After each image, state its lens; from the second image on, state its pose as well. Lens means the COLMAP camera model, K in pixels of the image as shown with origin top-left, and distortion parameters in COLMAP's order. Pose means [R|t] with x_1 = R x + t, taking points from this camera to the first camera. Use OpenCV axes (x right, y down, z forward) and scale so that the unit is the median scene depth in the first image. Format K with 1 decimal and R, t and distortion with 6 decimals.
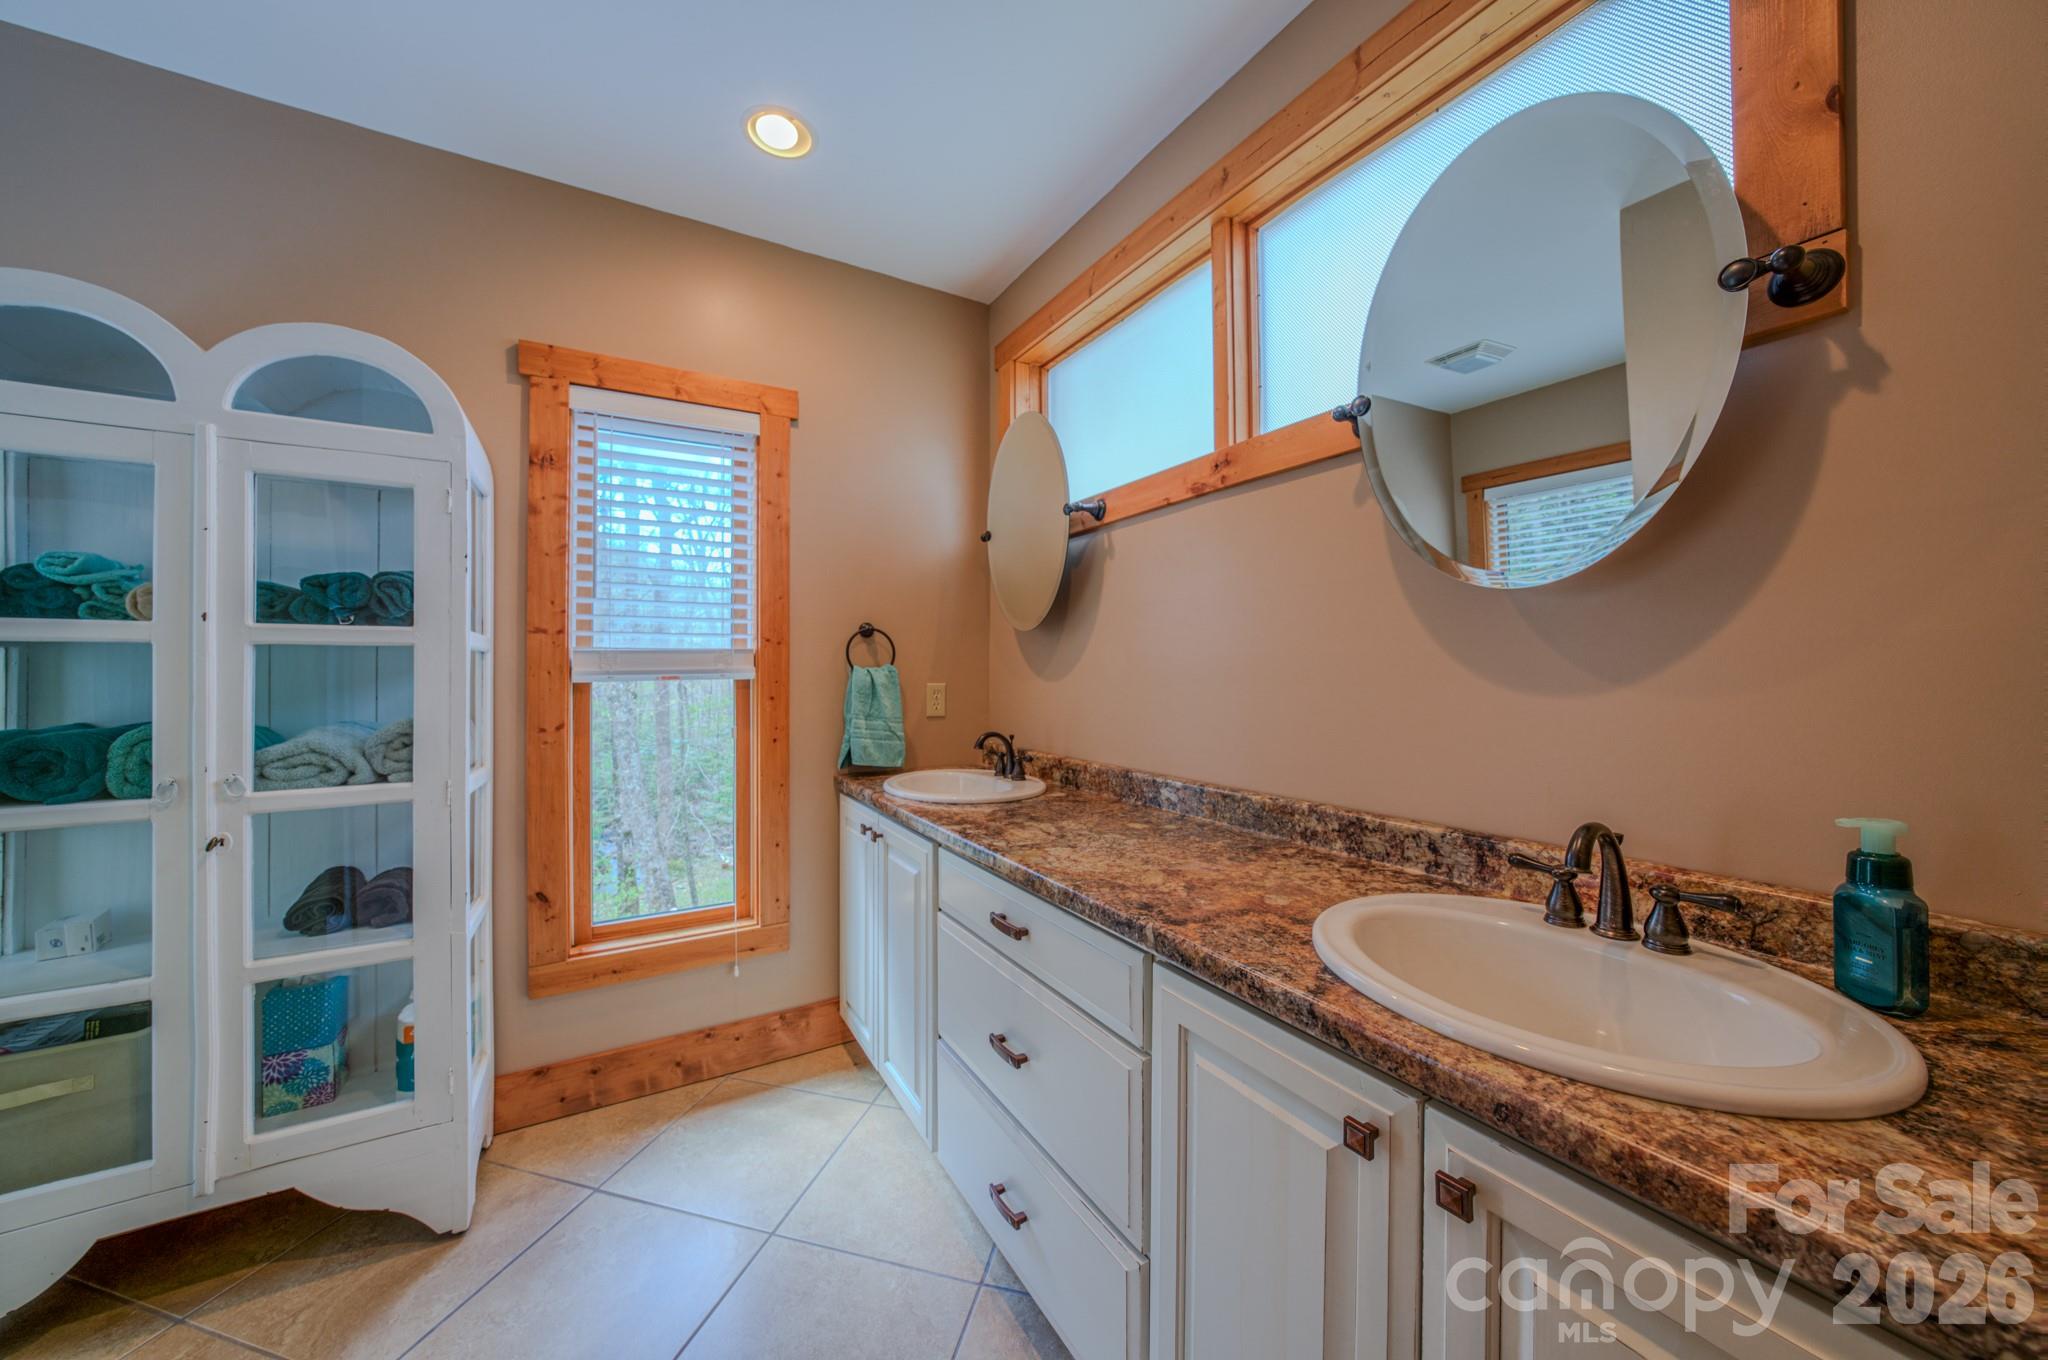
lens RADIAL K [[702.9, 0, 1018.5], [0, 702.9, 673.0], [0, 0, 1]] dist [-0.012461, -0.000007]
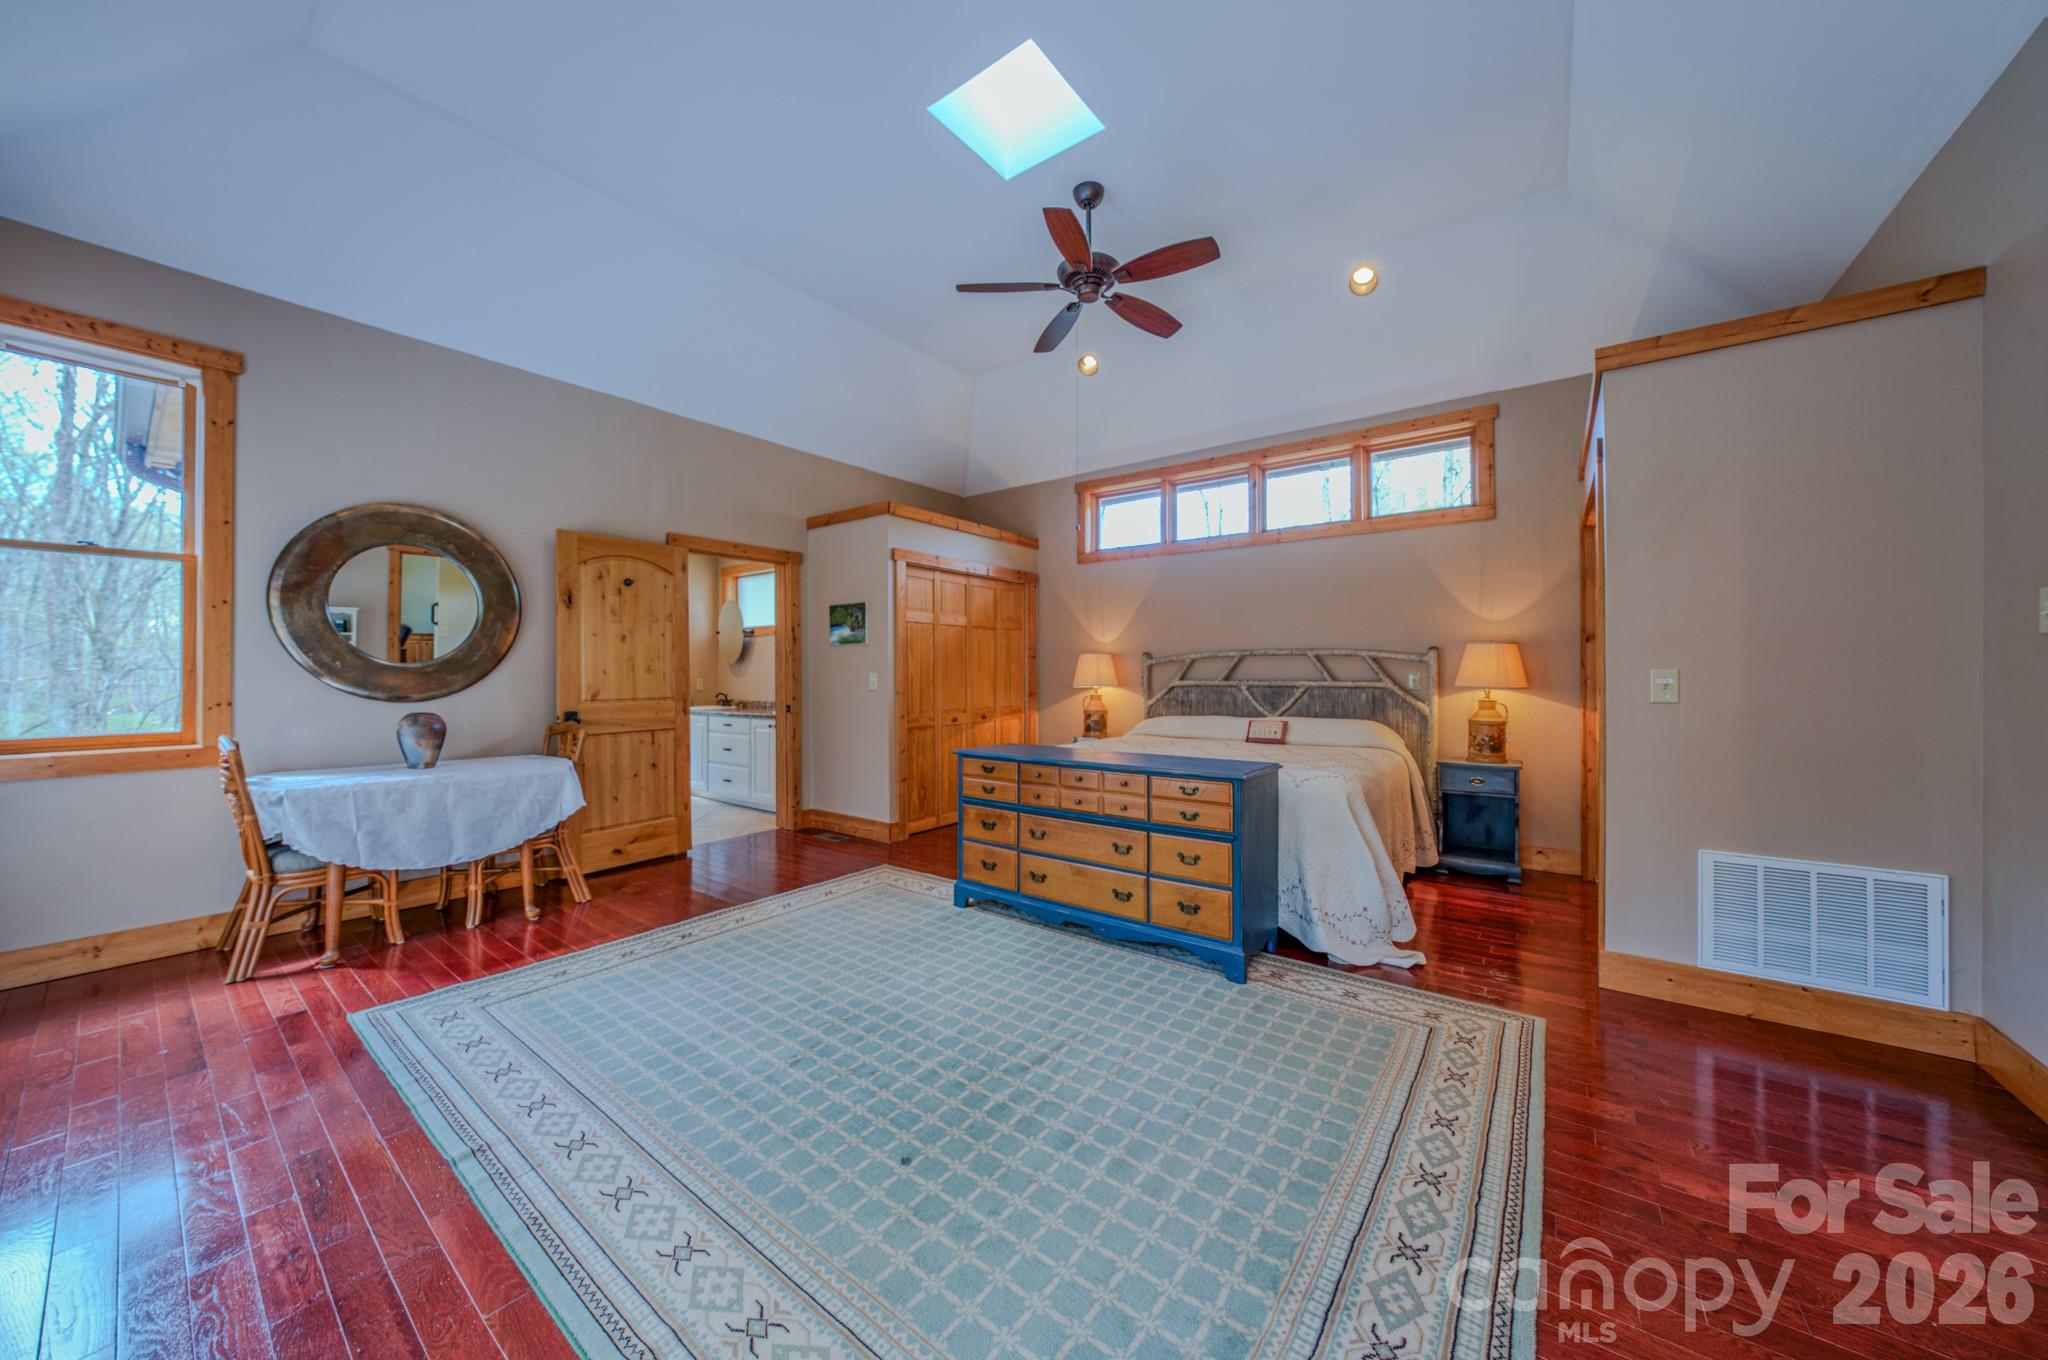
lens RADIAL K [[702.9, 0, 1013.7], [0, 702.9, 673.4], [0, 0, 1]] dist [-0.012461, -0.000007]
pose [[0.929762, -0.000684, 0.368161, 0.033137], [0.000941, 0.999999, -0.000519, -0.003934], [-0.368161, 0.000829, 0.929762, -2.807247]]
